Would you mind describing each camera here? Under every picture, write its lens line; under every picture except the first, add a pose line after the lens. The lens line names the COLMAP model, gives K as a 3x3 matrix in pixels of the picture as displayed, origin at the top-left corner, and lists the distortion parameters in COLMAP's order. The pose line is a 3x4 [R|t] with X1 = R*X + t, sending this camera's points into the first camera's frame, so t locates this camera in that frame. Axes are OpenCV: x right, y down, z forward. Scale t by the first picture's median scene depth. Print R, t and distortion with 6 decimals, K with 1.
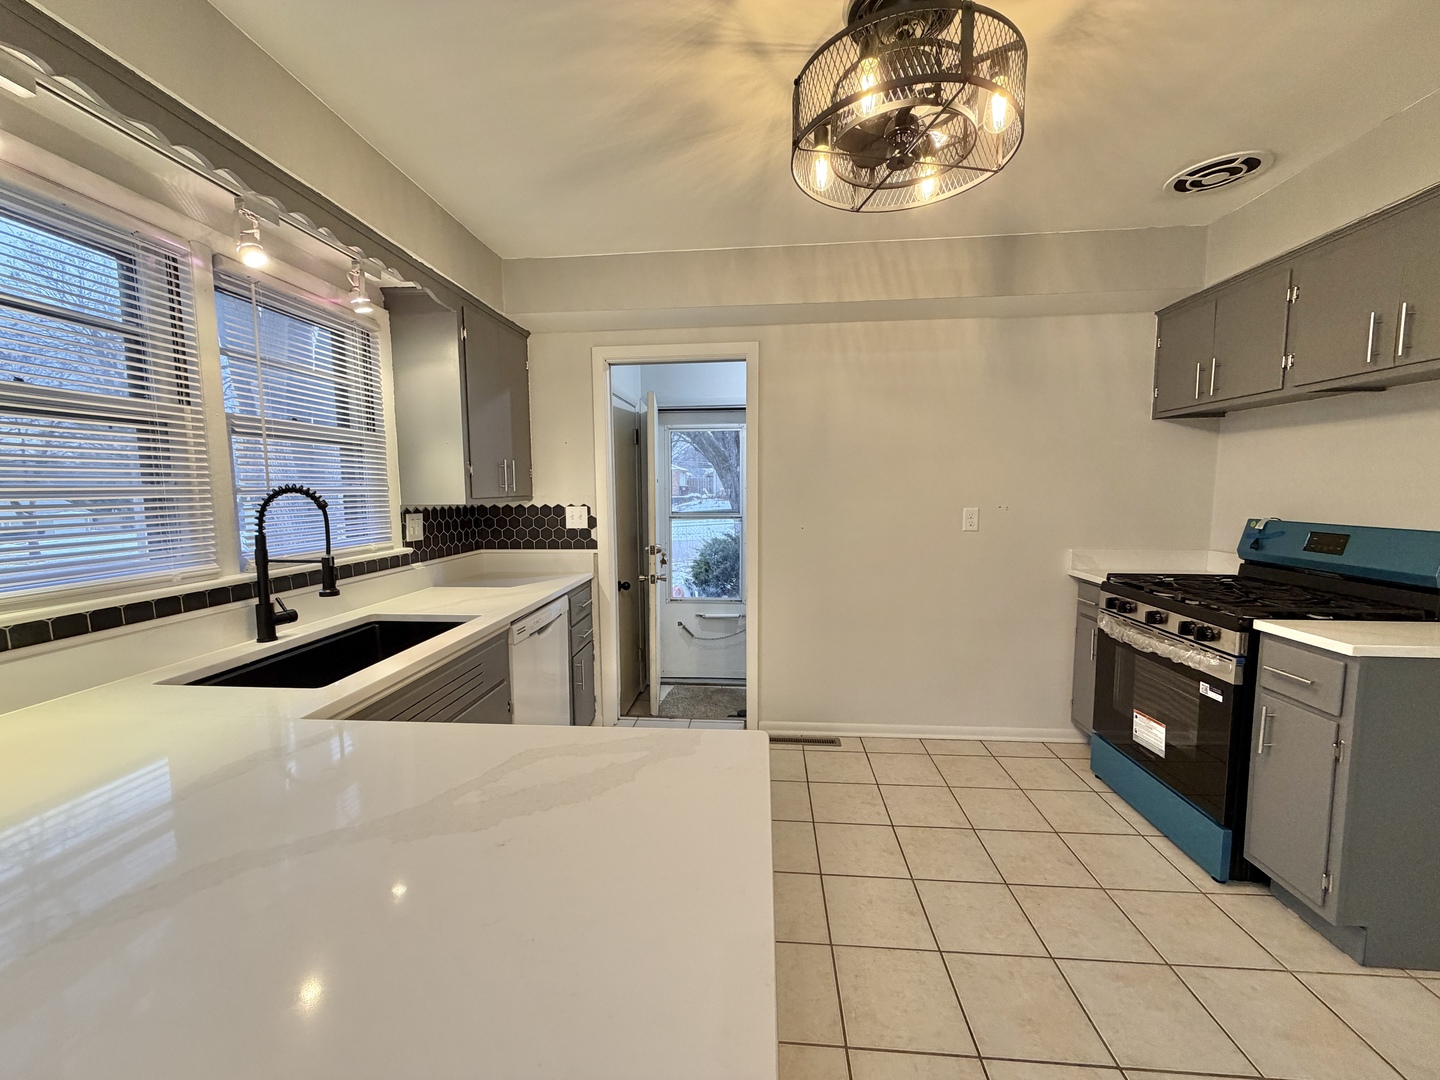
lens RADIAL K [[572.0, 0, 714.5], [0, 572.0, 540.1], [0, 0, 1]] dist [0.000183, -0.000424]
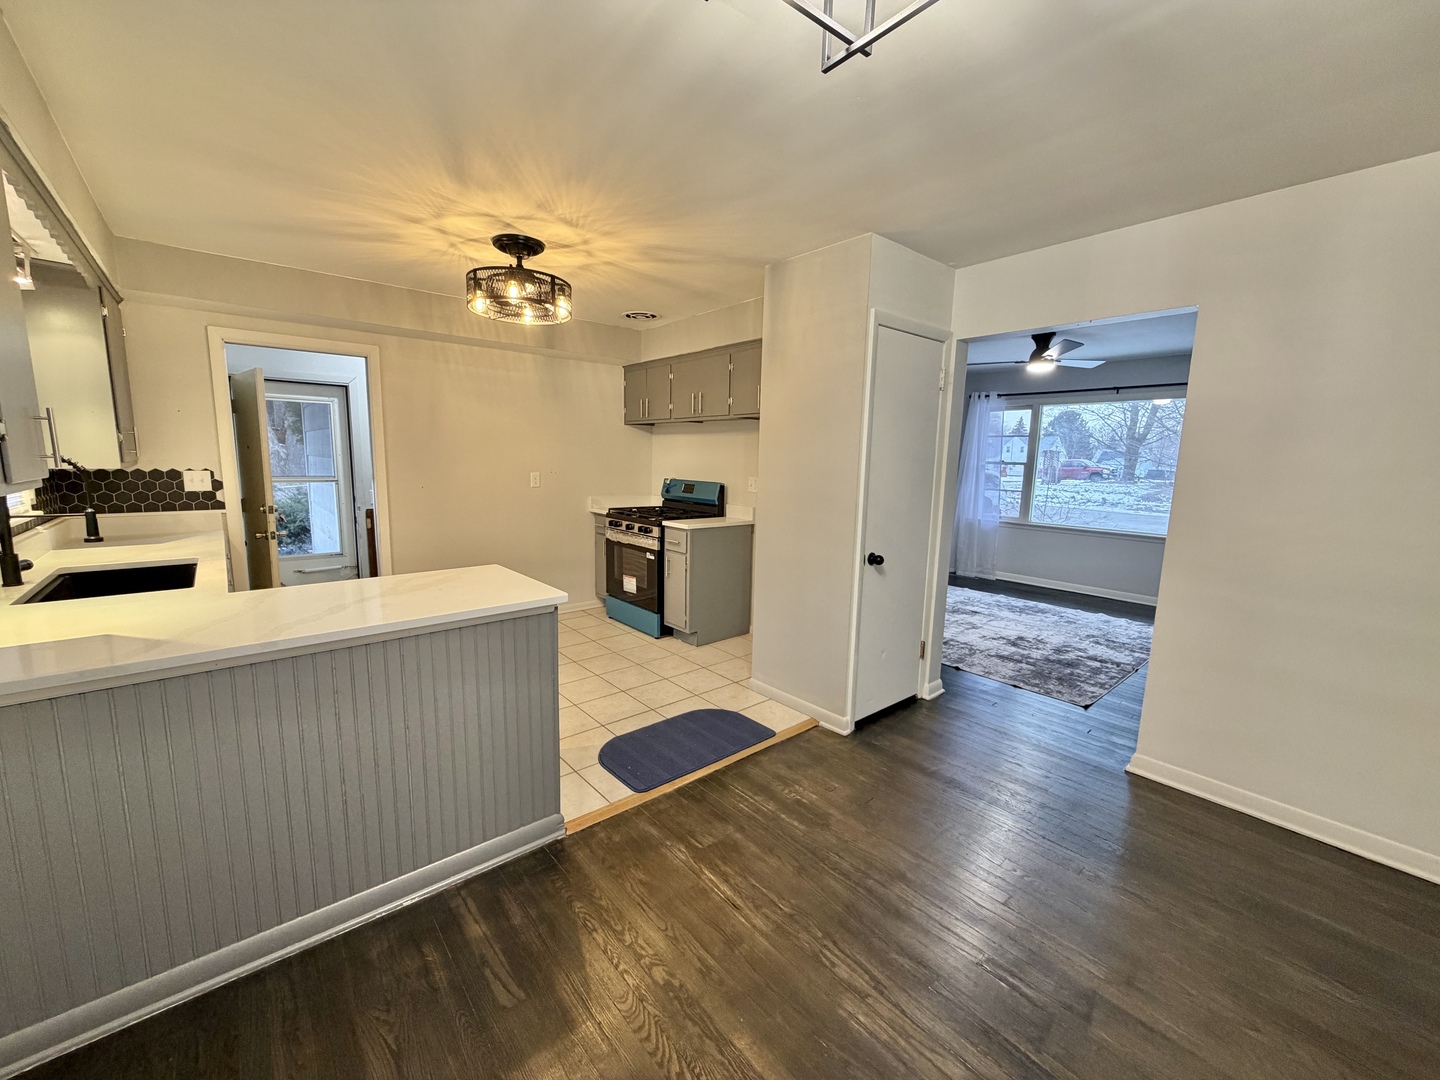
lens RADIAL K [[572.0, 0, 714.5], [0, 572.0, 540.1], [0, 0, 1]] dist [0.000183, -0.000424]
pose [[0.703811, -0.081033, 0.705750, -0.410281], [0.038443, 0.996362, 0.076064, 0.034534], [-0.709346, -0.026403, 0.704366, -0.583812]]
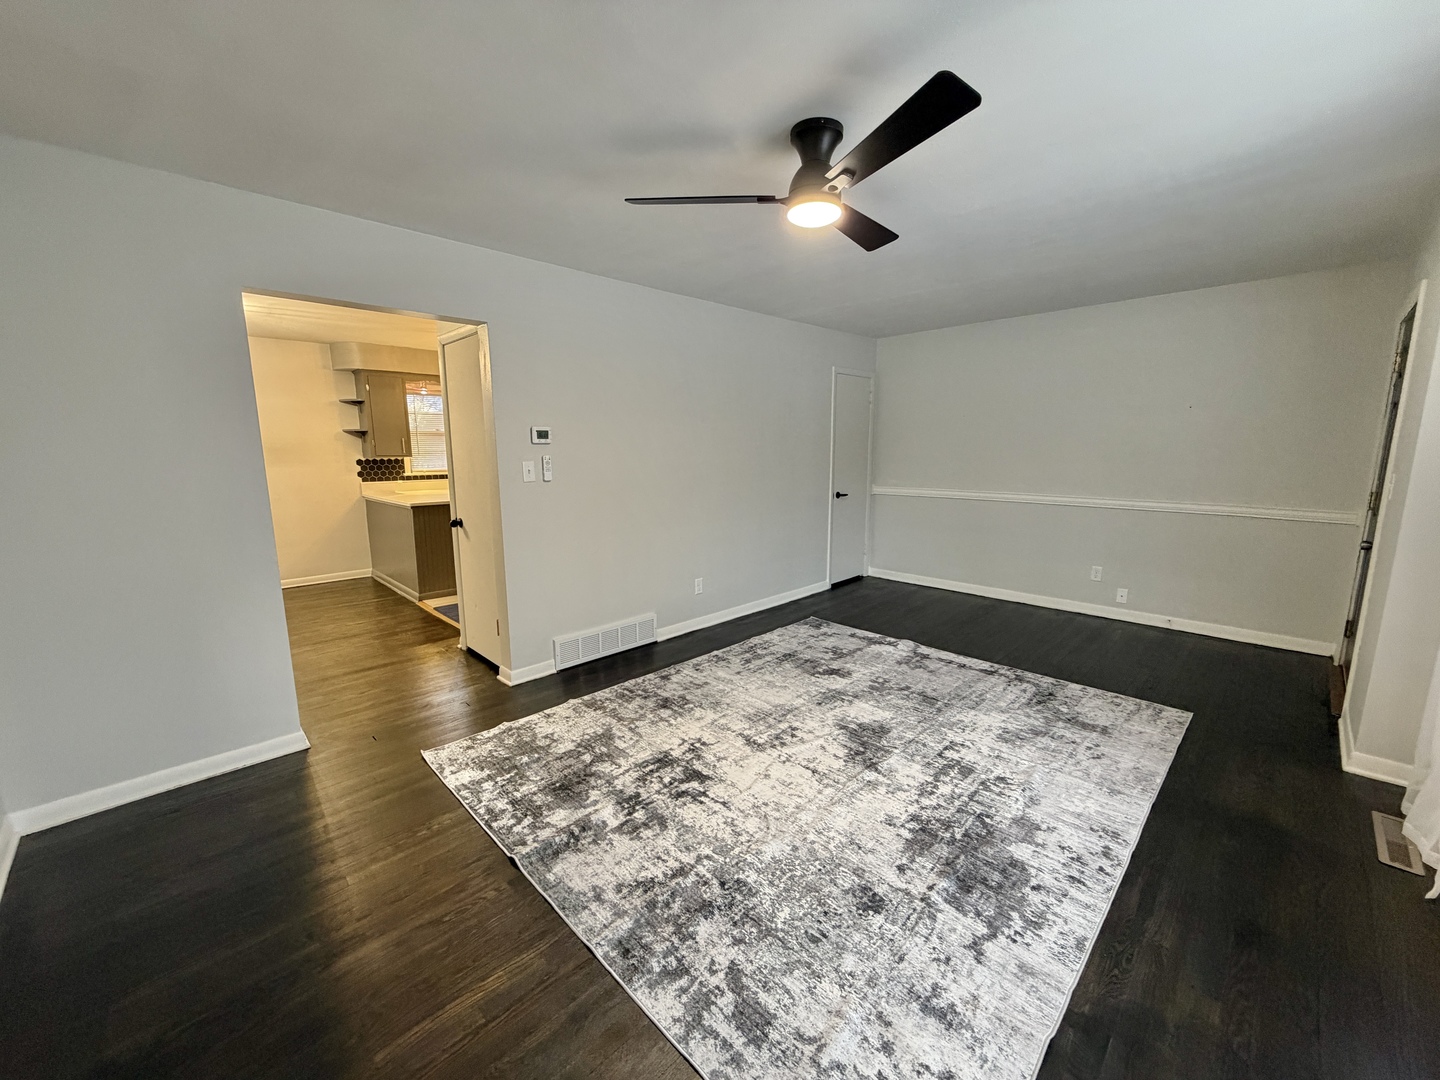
lens RADIAL K [[572.0, 0, 714.5], [0, 572.0, 540.1], [0, 0, 1]] dist [0.000183, -0.000424]
pose [[0.756960, 0.111587, -0.643863, 2.177124], [-0.061678, 0.993114, 0.099603, 0.026318], [0.650544, -0.035684, 0.758630, -0.706979]]
